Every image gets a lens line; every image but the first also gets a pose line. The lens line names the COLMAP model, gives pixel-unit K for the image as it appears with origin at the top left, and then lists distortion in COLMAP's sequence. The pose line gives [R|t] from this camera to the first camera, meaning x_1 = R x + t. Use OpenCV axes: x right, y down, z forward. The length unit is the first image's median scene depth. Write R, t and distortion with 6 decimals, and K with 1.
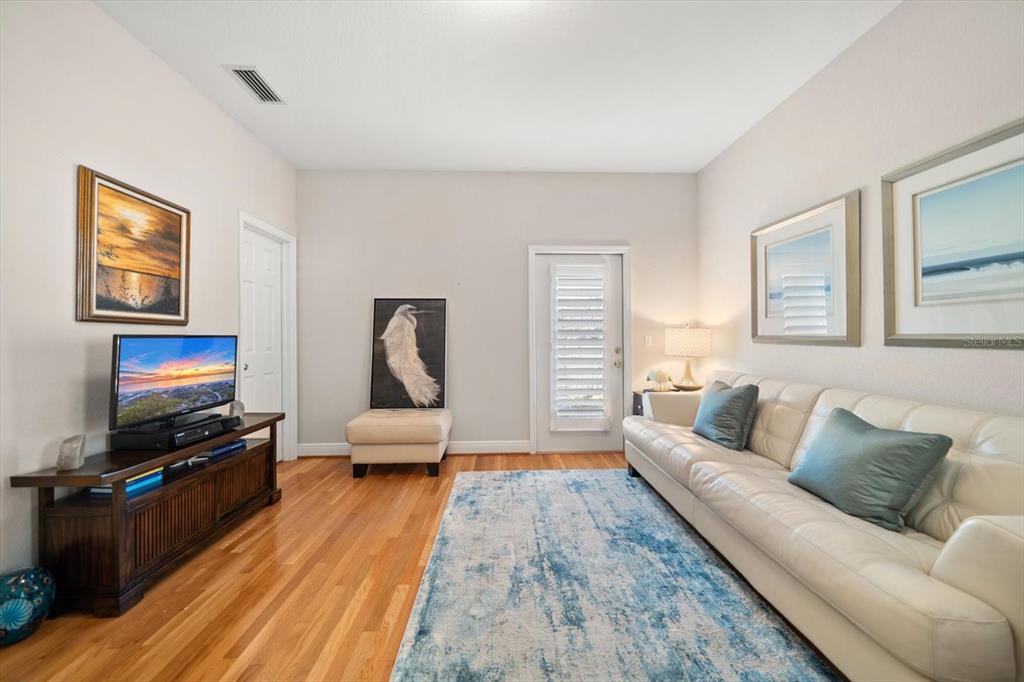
lens RADIAL K [[353.3, 0, 511.0], [0, 353.3, 340.9], [0, 0, 1]] dist [-0.002034, -0.000082]
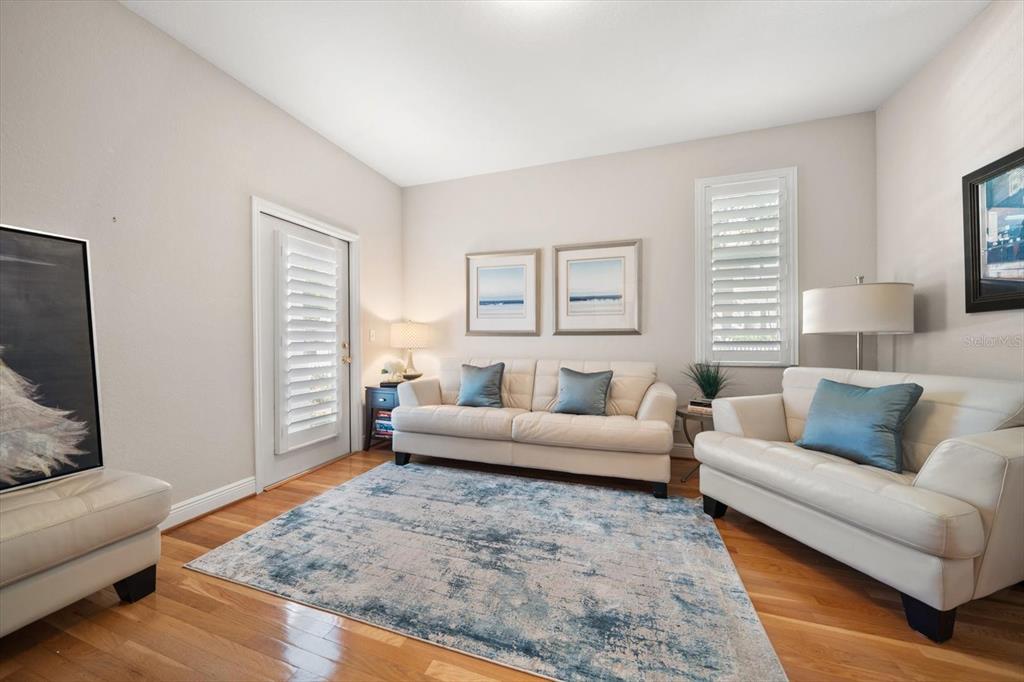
lens RADIAL K [[353.3, 0, 511.0], [0, 353.3, 340.9], [0, 0, 1]] dist [-0.002034, -0.000082]
pose [[0.352110, -0.003597, 0.935952, -0.761963], [0.011820, 0.999930, -0.000604, 0.040740], [-0.935884, 0.011275, 0.352128, 0.503808]]
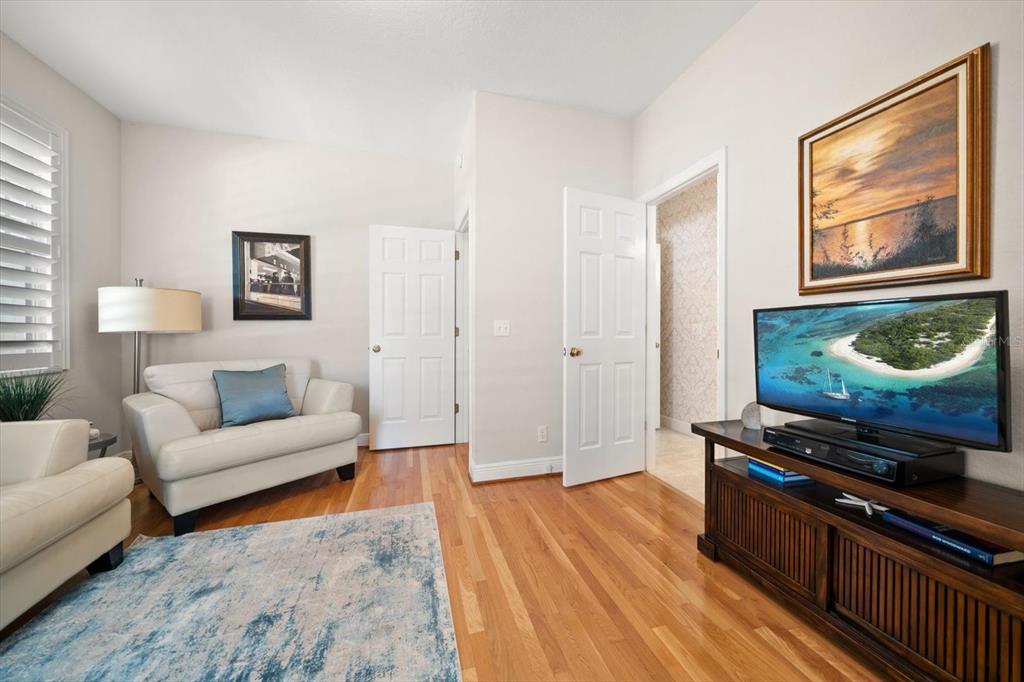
lens RADIAL K [[371.0, 0, 515.6], [0, 371.0, 334.7], [0, 0, 1]] dist [-0.008477, -0.000060]
pose [[-0.968114, 0.007202, -0.250405, -0.160301], [0.005420, 0.999955, 0.007805, 0.034466], [0.250449, 0.006199, -0.968110, 1.518972]]
